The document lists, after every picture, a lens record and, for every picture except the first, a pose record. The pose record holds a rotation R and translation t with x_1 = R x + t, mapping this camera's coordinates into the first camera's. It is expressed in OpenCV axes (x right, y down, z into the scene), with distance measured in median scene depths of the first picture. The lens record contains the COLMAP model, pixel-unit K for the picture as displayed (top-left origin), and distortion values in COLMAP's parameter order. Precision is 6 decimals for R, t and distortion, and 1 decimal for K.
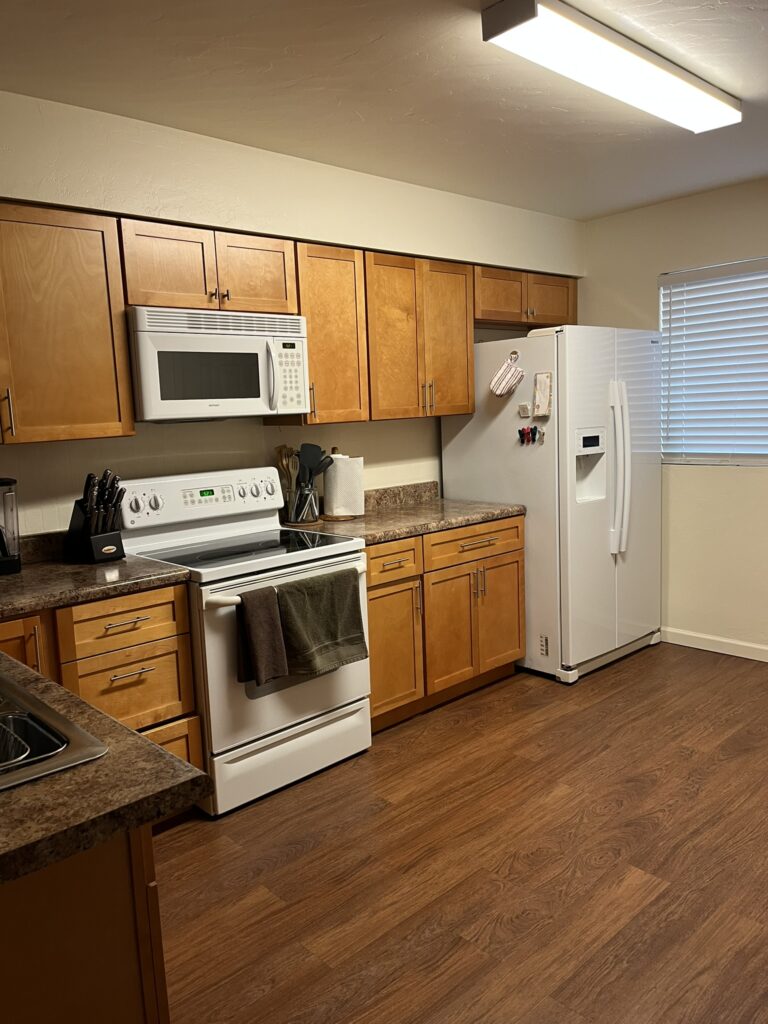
lens RADIAL K [[770.4, 0, 379.3], [0, 770.4, 513.4], [0, 0, 1]] dist [0.091657, -0.120154]
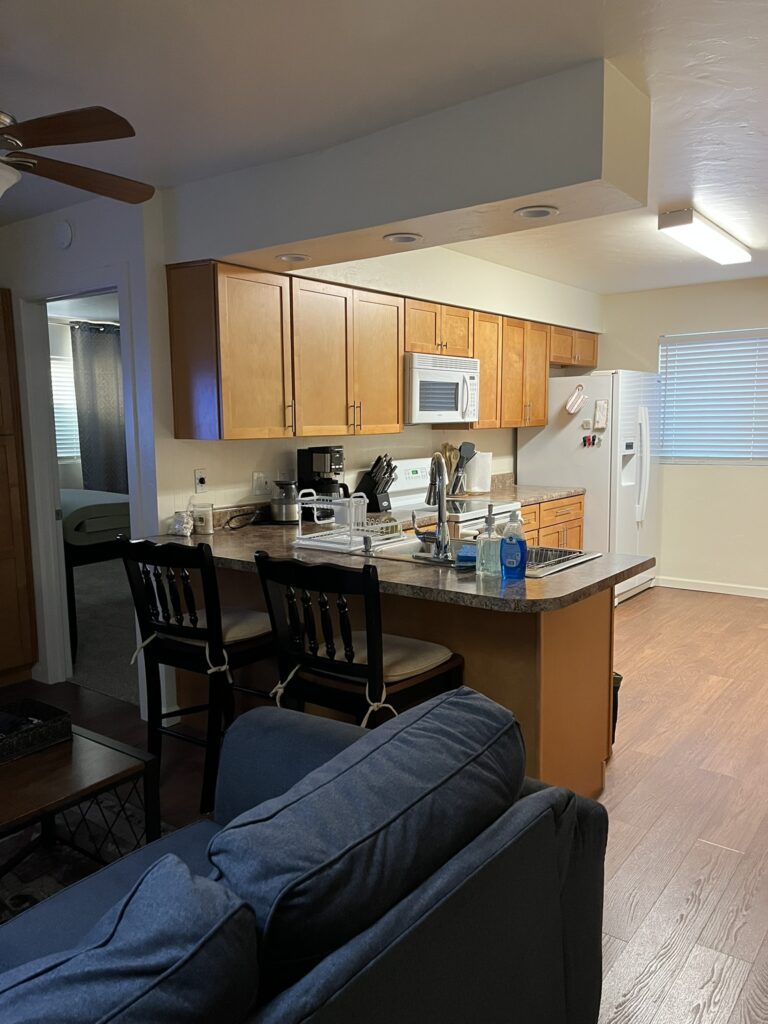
lens RADIAL K [[771.1, 0, 386.5], [0, 771.1, 518.9], [0, 0, 1]] dist [0.092069, -0.127569]
pose [[0.984505, 0.007852, 0.175181, -0.493043], [-0.005478, 0.999887, -0.014033, 0.079155], [-0.175272, 0.012856, 0.984436, -0.440770]]
